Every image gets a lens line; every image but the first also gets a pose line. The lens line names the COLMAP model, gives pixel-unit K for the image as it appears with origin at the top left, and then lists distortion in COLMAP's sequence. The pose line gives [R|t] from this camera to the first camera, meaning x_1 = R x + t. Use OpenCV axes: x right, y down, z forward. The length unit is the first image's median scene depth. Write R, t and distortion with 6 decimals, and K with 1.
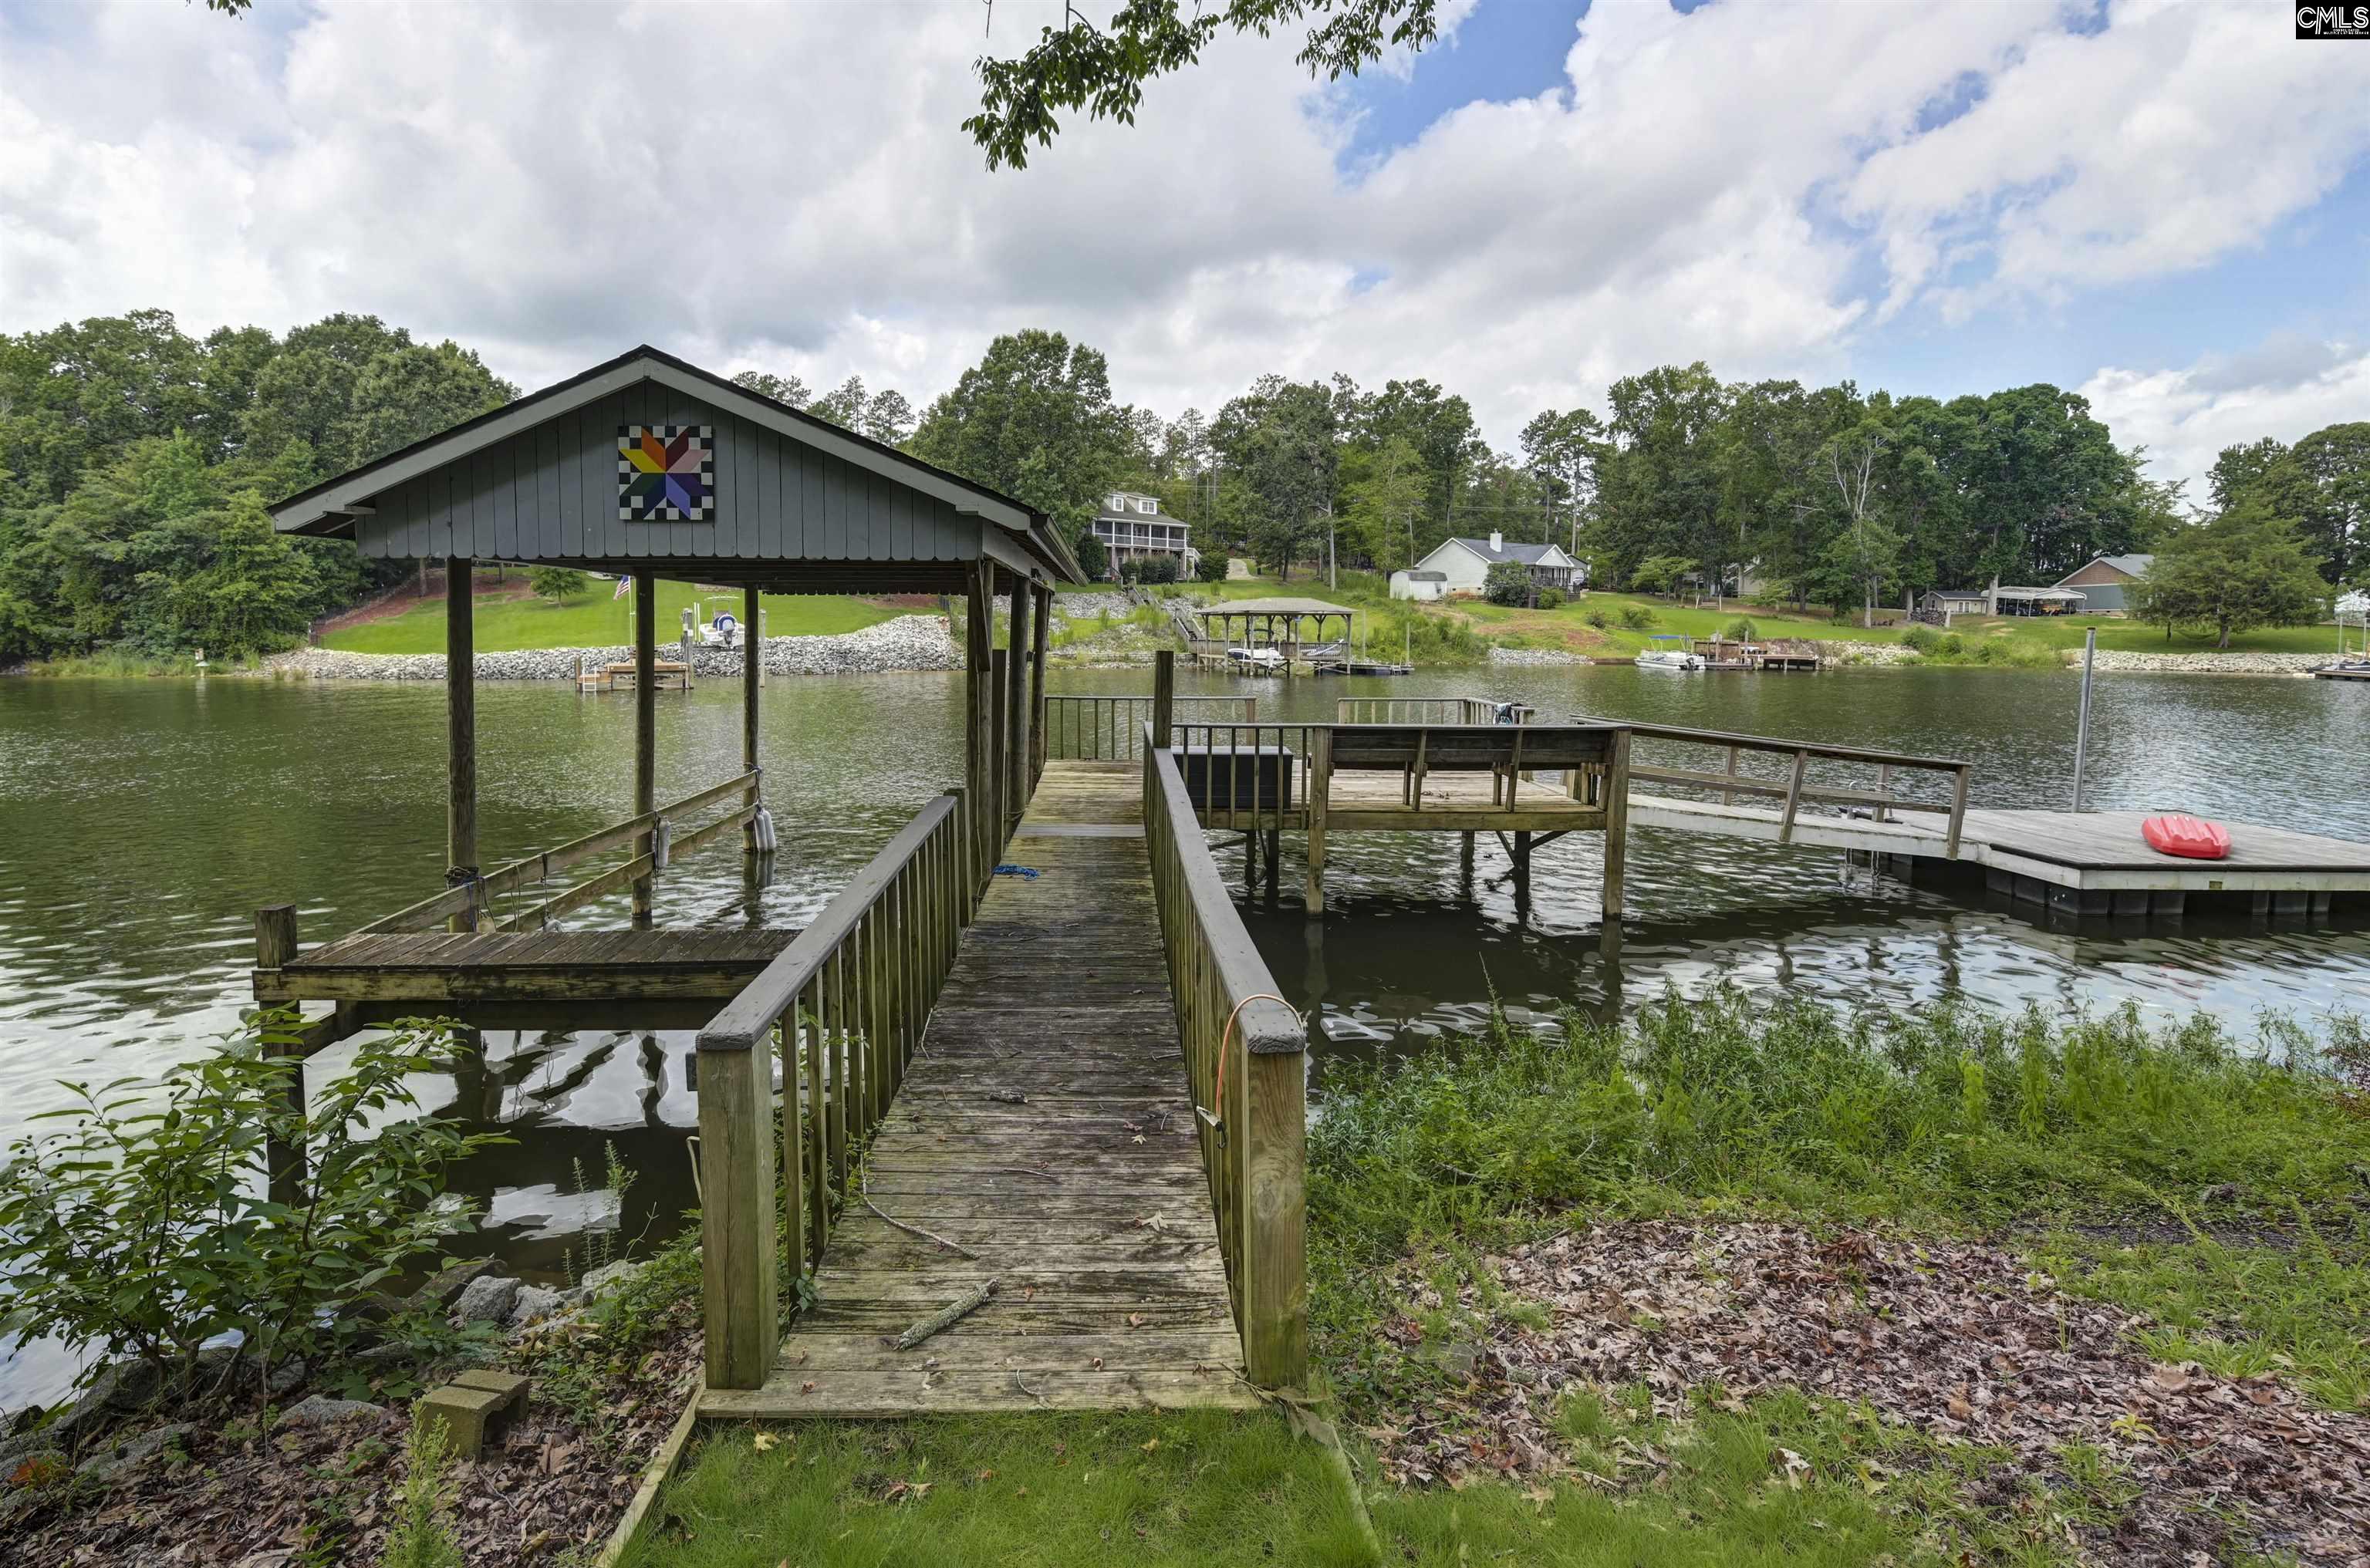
lens RADIAL K [[1046.2, 0, 1123.6], [0, 1046.2, 675.9], [0, 0, 1]] dist [0.000760, -0.010770]
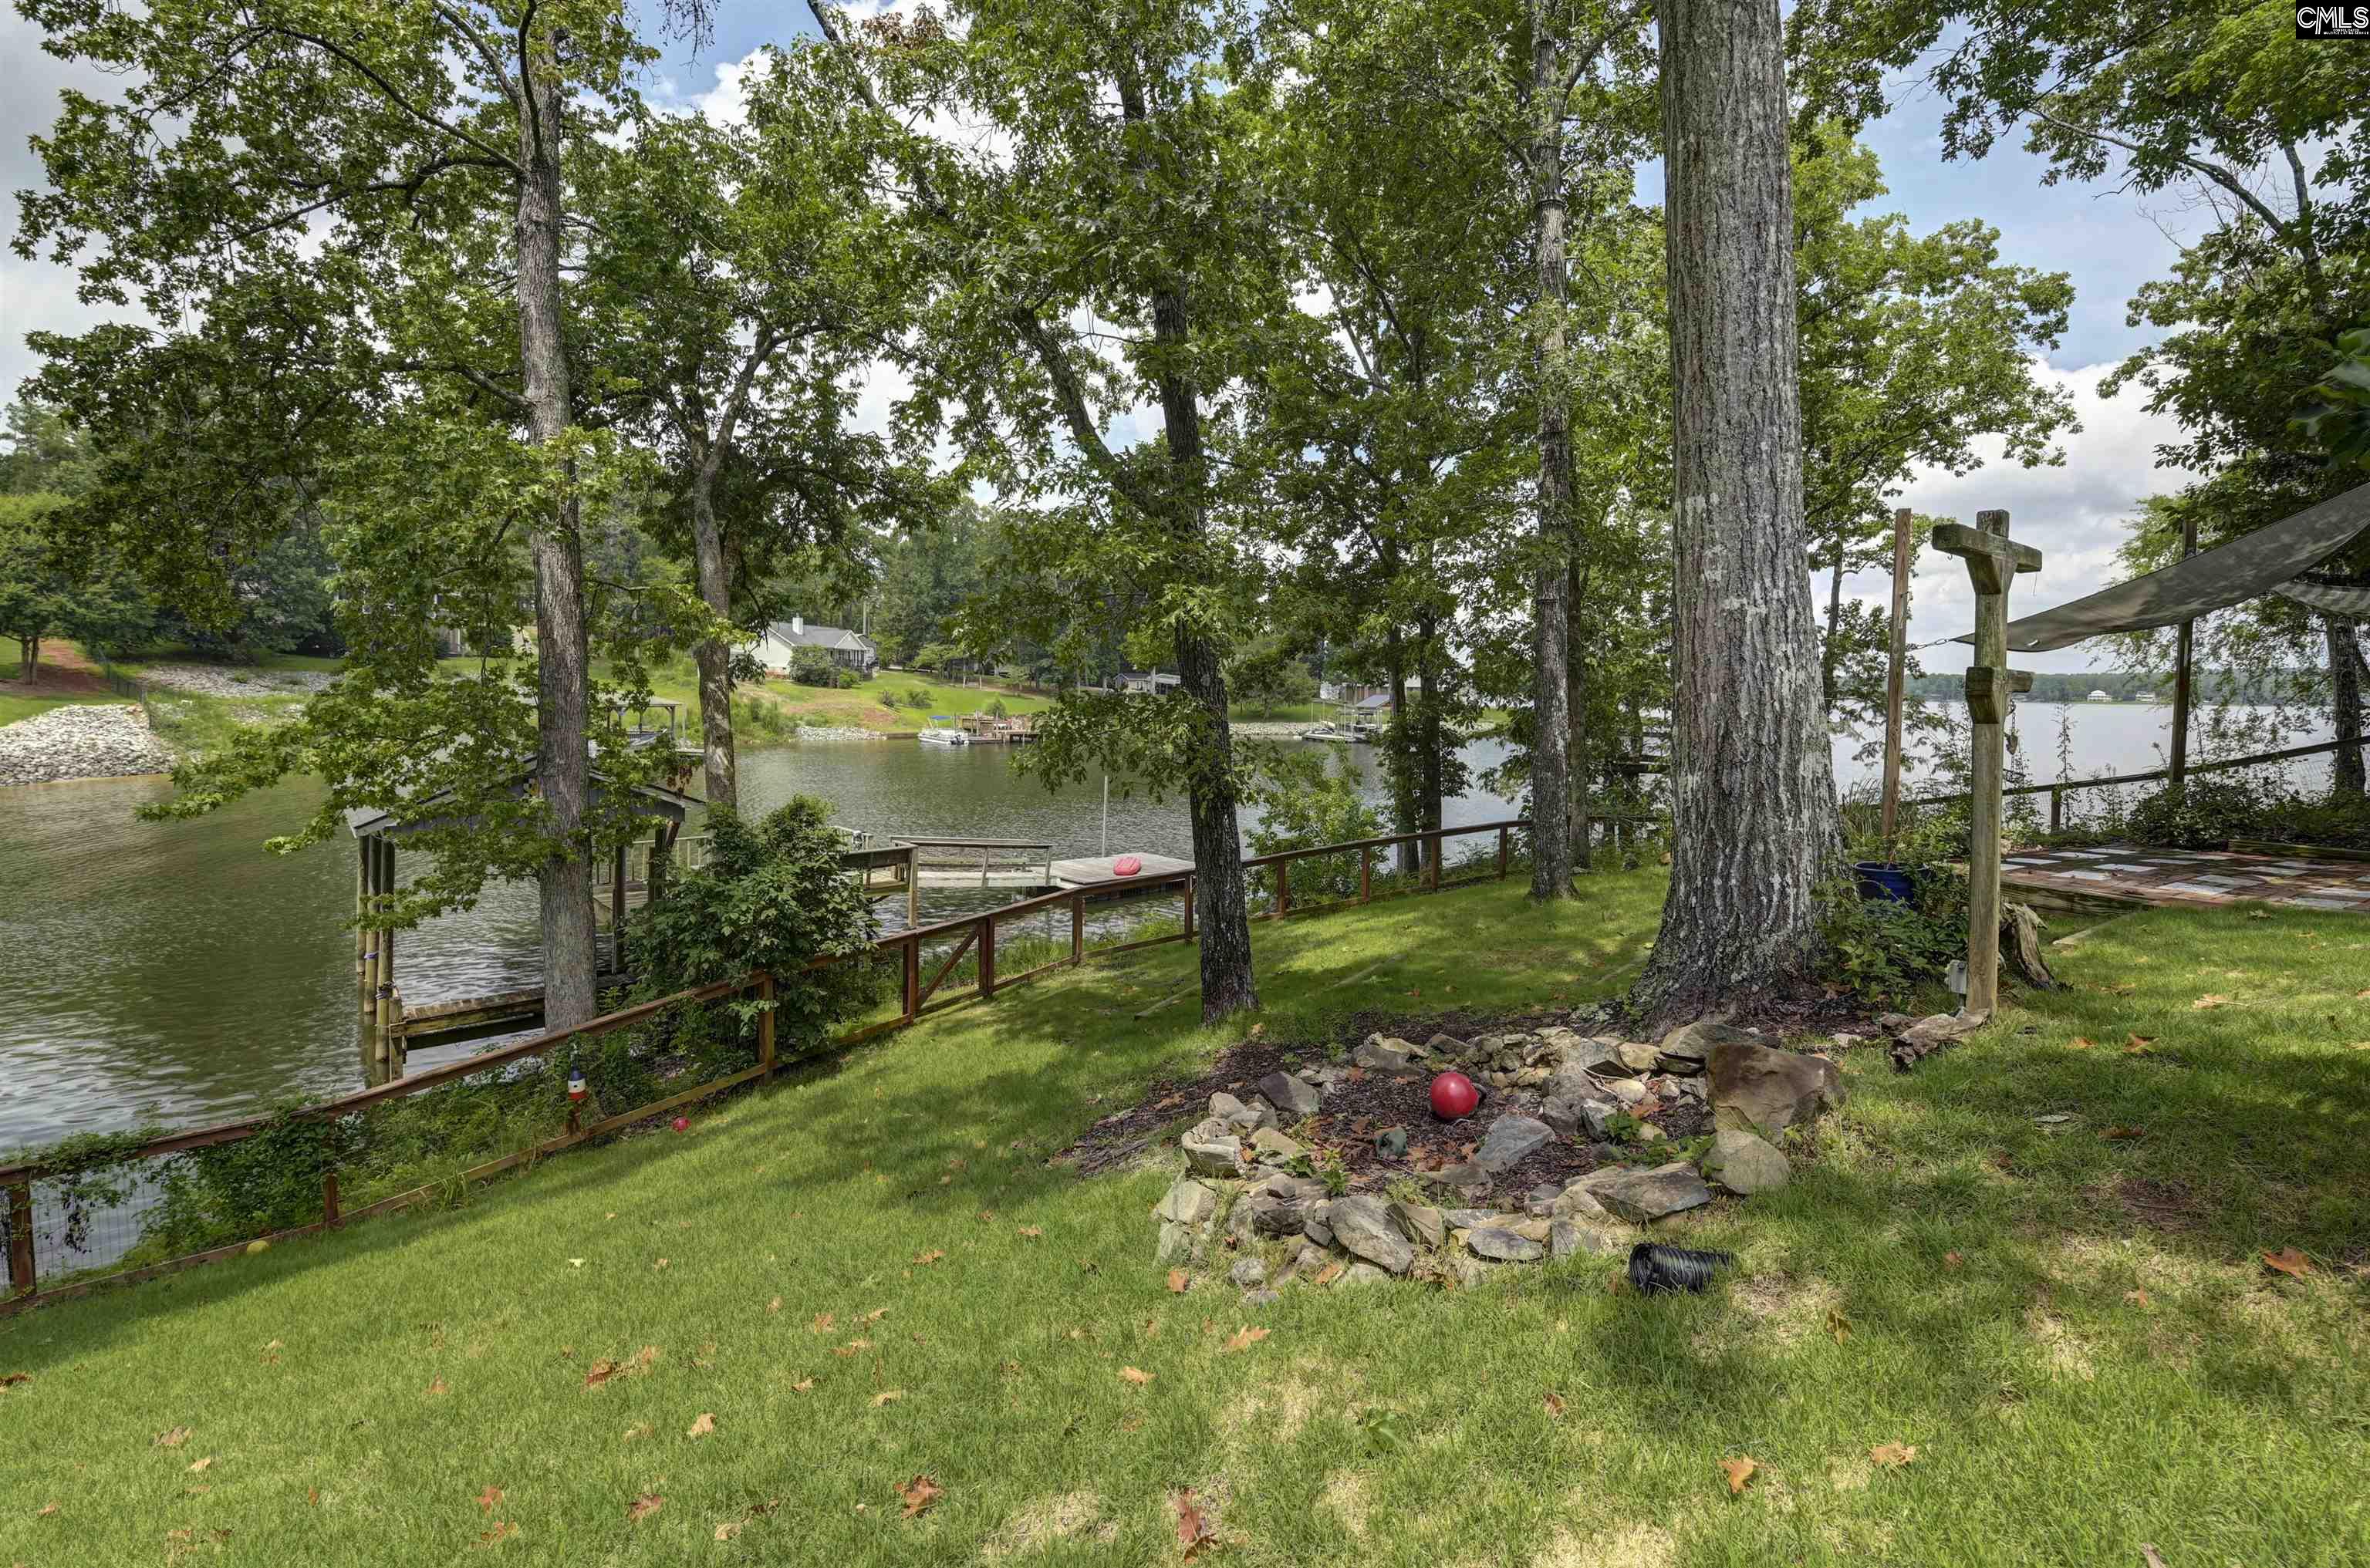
lens RADIAL K [[1047.3, 0, 1214.8], [0, 1047.3, 734.6], [0, 0, 1]] dist [-0.000488, -0.010375]
pose [[0.744606, -0.023125, 0.667104, -0.071555], [0.016409, 0.999732, 0.016340, -0.029386], [-0.667303, -0.001220, 0.744785, -0.148815]]
